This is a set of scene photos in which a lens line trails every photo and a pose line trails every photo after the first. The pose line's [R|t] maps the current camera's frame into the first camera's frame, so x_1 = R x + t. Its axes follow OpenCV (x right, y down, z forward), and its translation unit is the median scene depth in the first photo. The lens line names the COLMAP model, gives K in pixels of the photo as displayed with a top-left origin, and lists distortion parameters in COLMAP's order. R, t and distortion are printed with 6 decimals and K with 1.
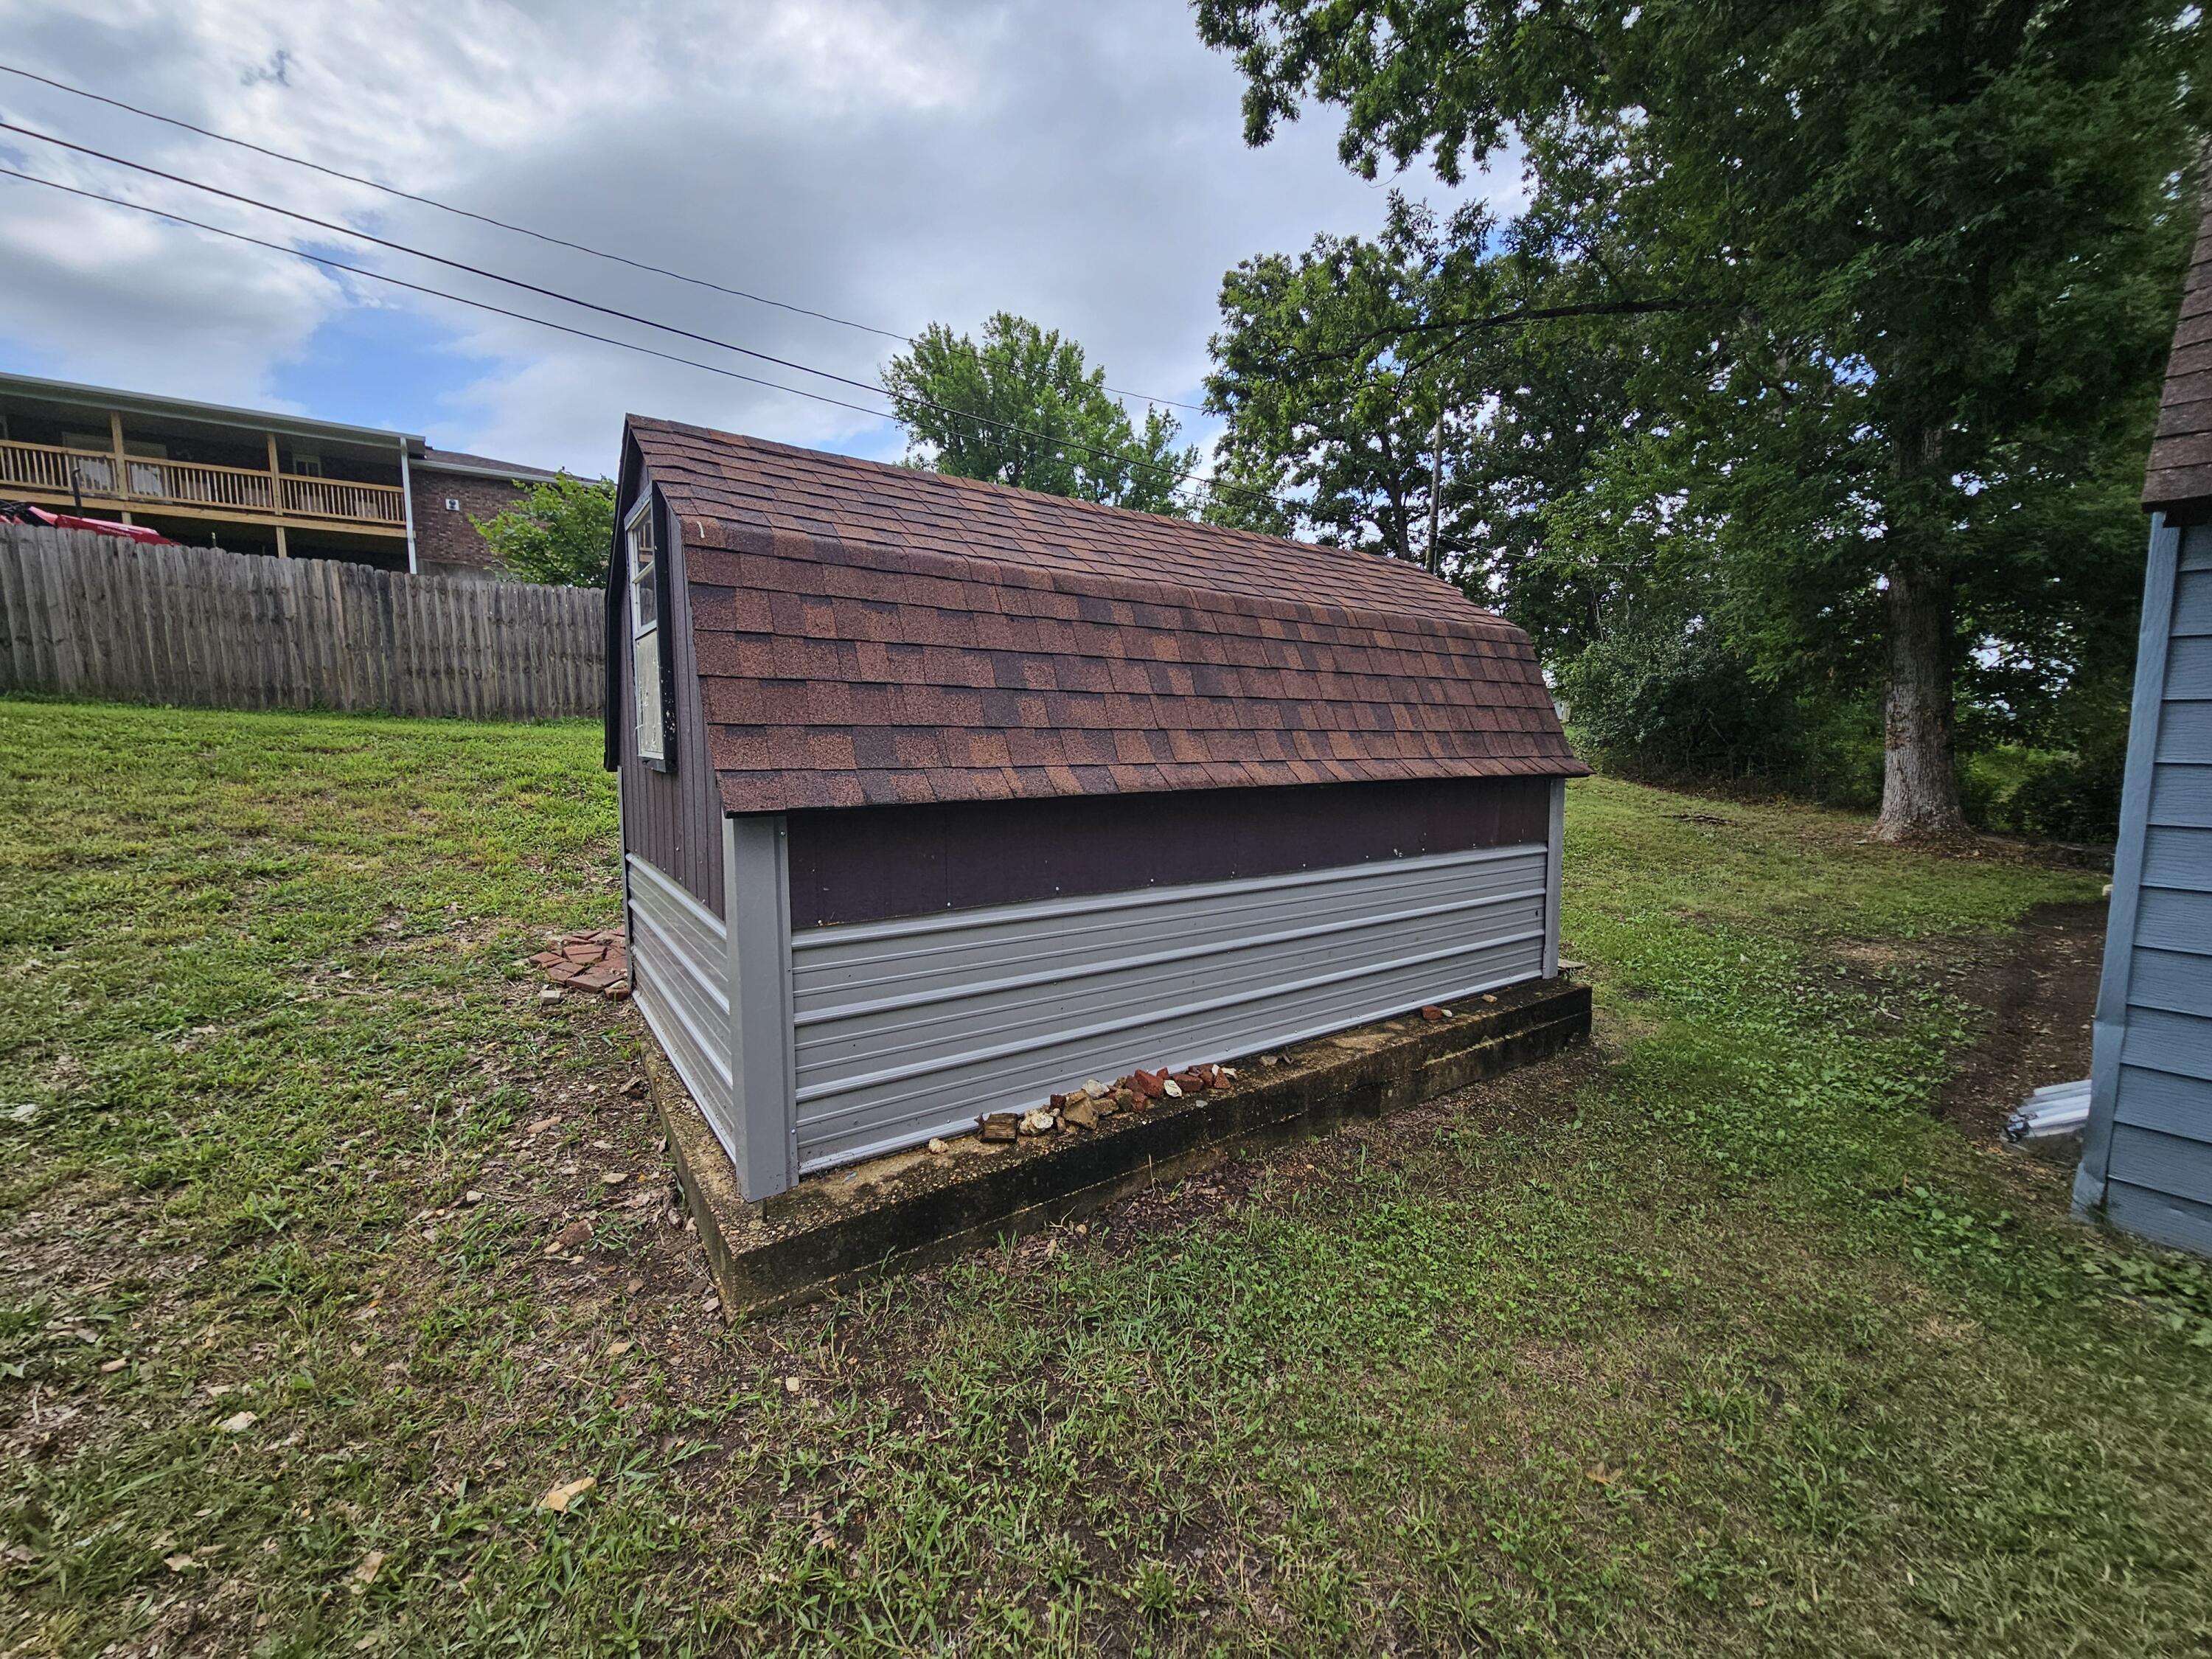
lens RADIAL K [[897.6, 0, 1106.0], [0, 897.6, 829.5], [0, 0, 1]] dist [0.000298, 0.000138]
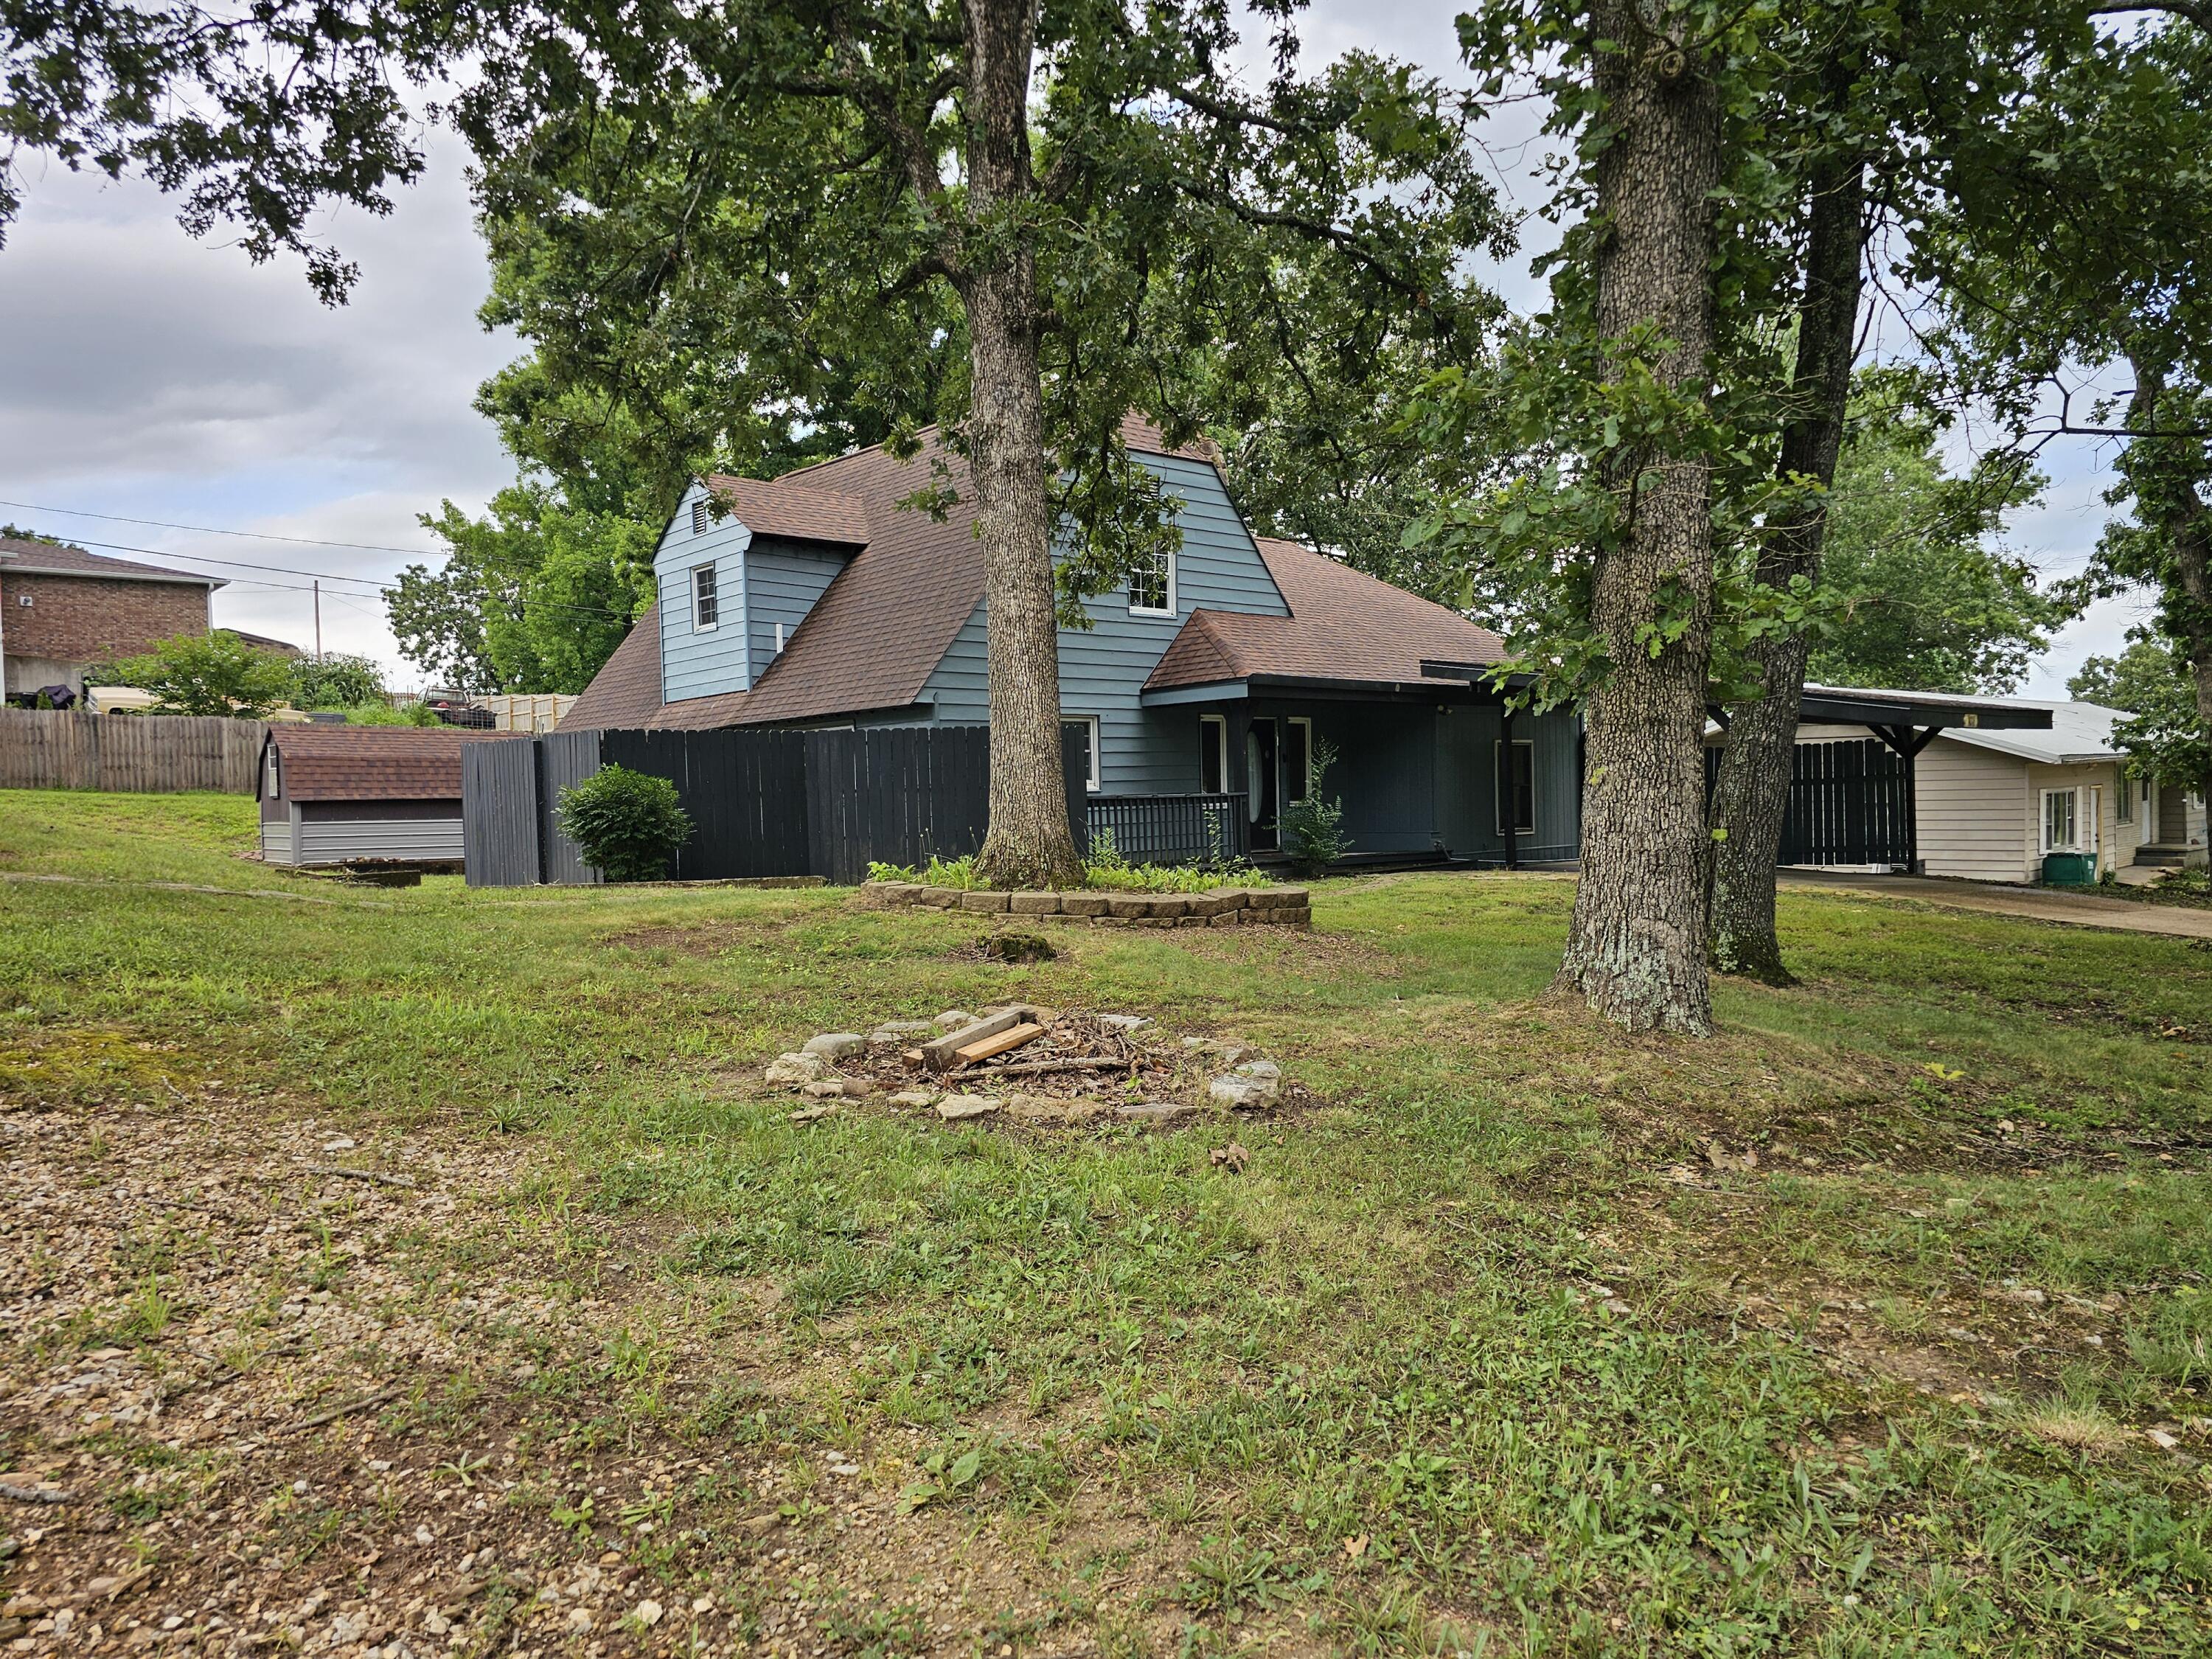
lens RADIAL K [[1472.3, 0, 1098.1], [0, 1472.3, 854.9], [0, 0, 1]] dist [0.057190, 0.001729]
pose [[0.995278, -0.026765, 0.093297, 0.974513], [0.033534, 0.996858, -0.071756, 0.298881], [-0.091084, 0.074546, 0.993049, -2.283468]]
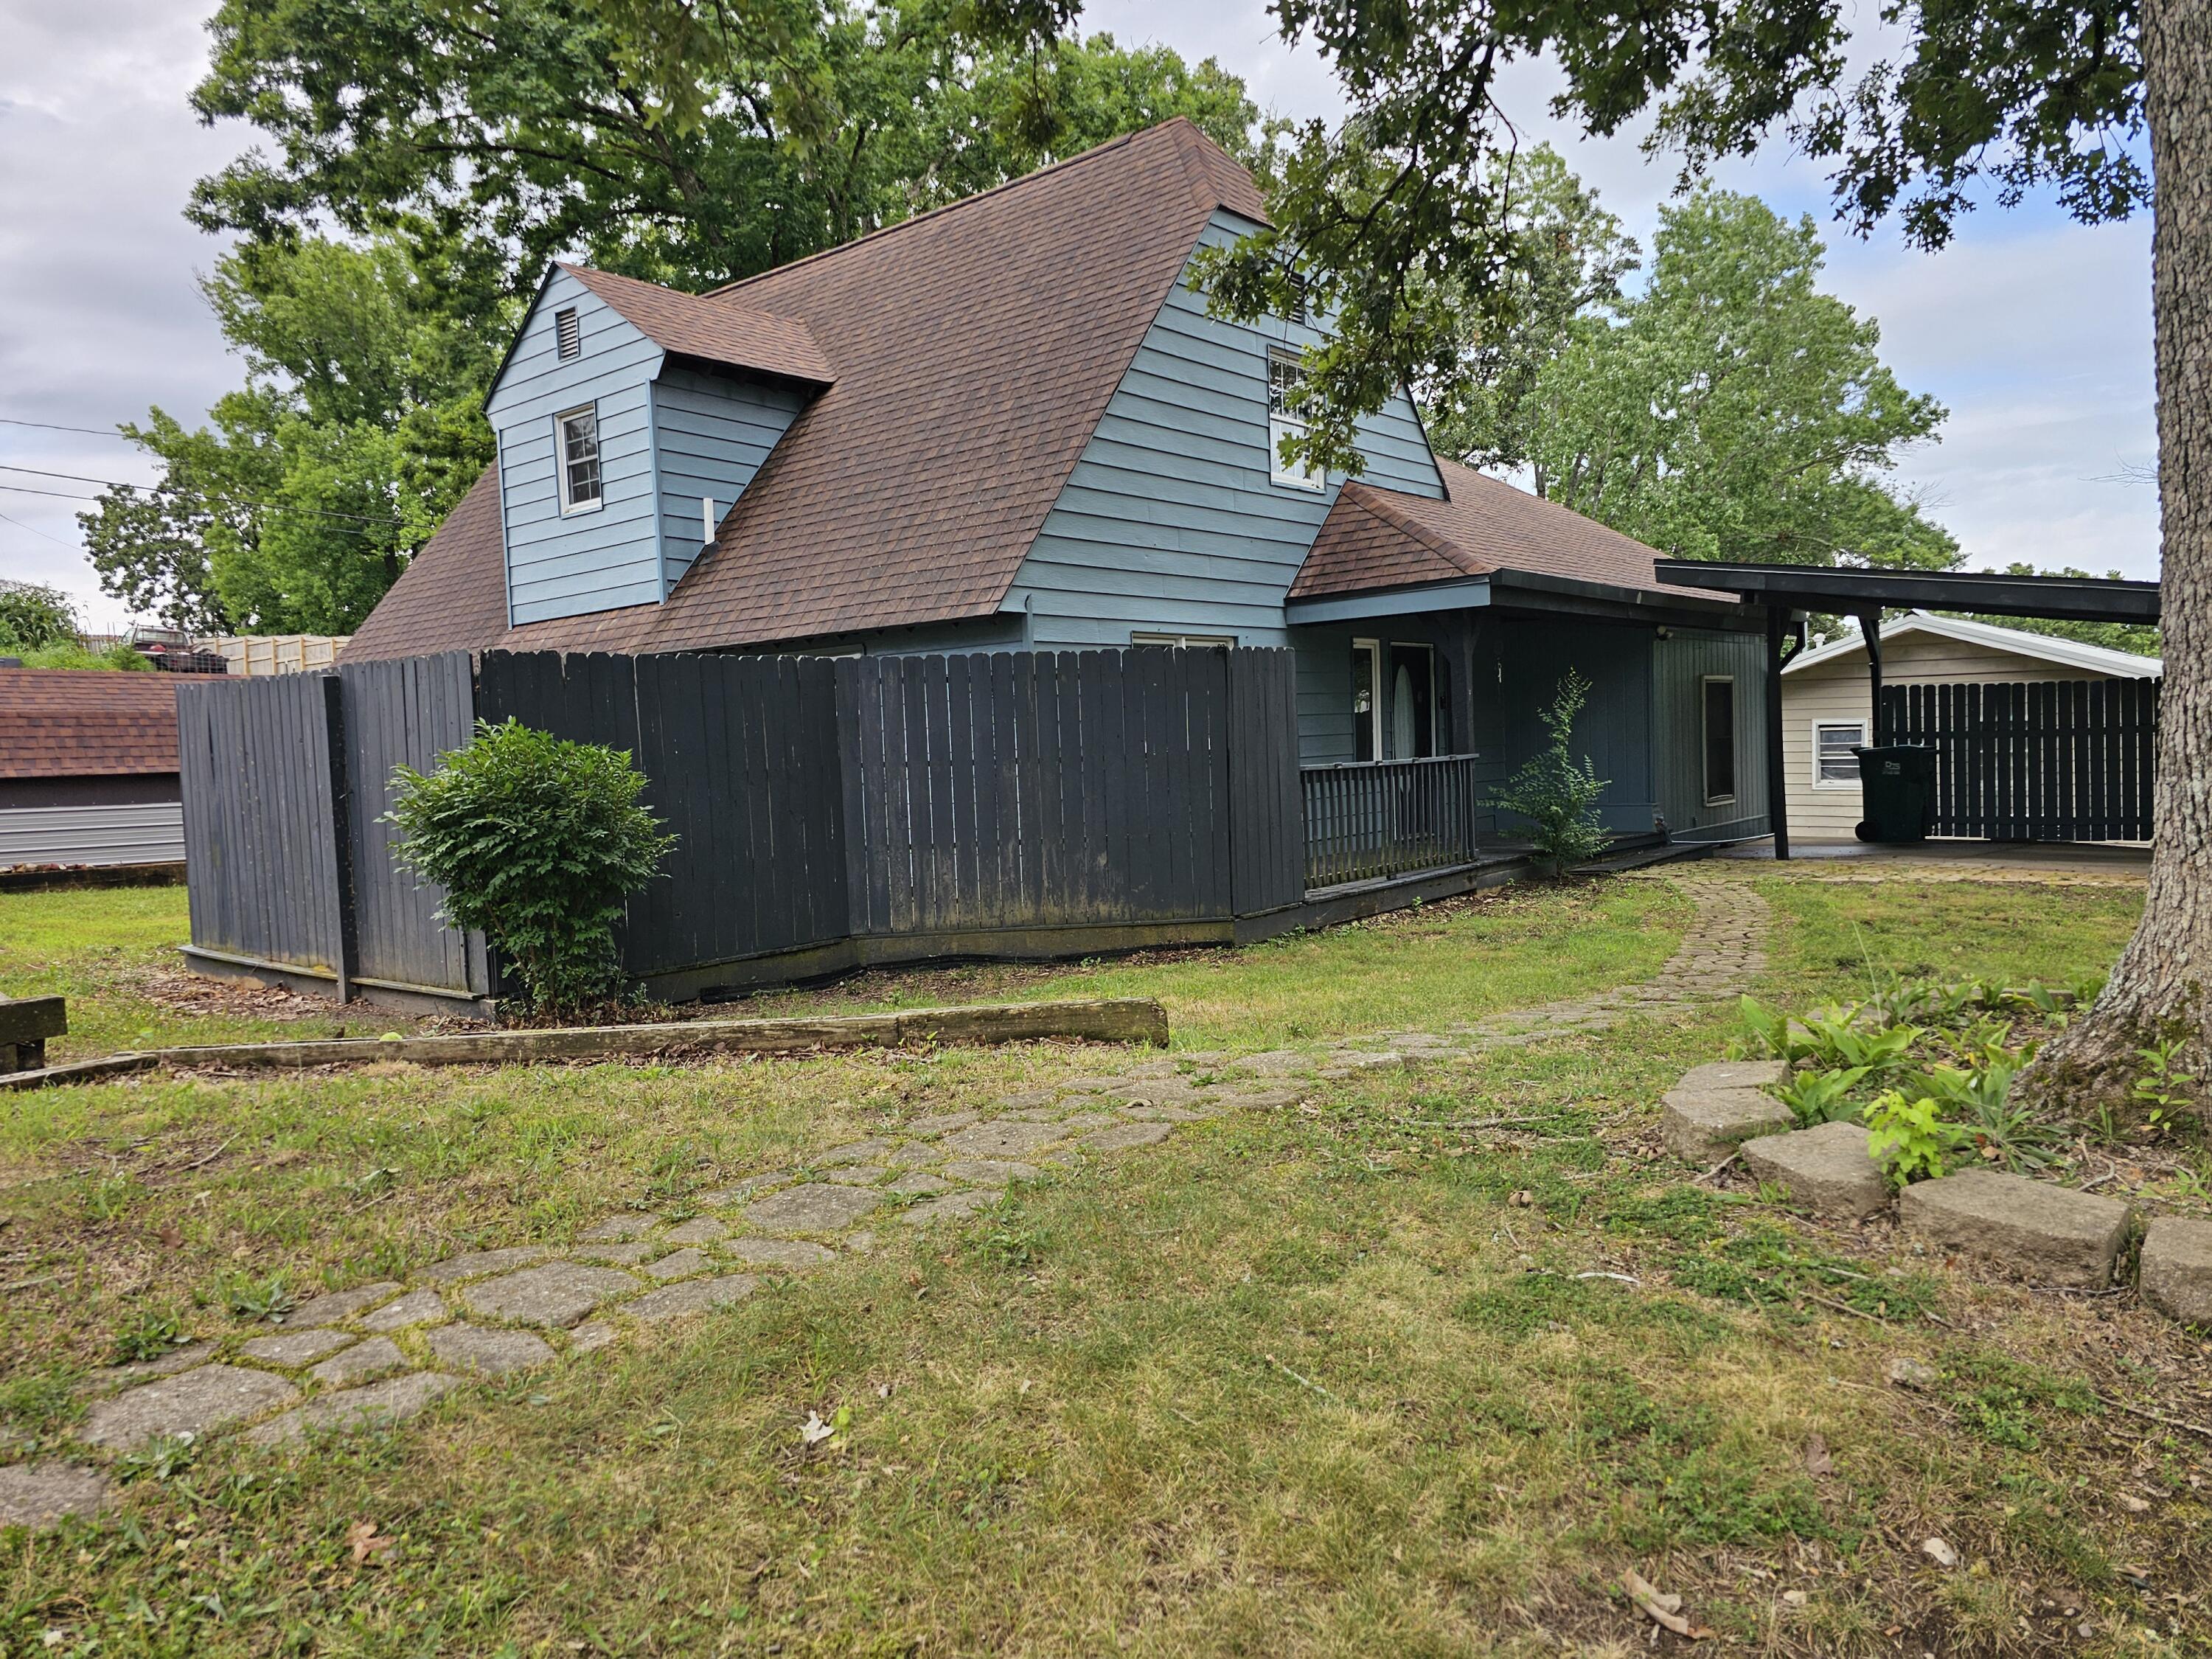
lens RADIAL K [[1468.2, 0, 1106.0], [0, 1468.2, 829.5], [0, 0, 1]] dist [0.030243, -0.003047]
pose [[0.969718, -0.049169, 0.239226, 0.750994], [0.062015, 0.996993, -0.046467, 0.195211], [-0.236222, 0.059895, 0.969851, -1.574905]]
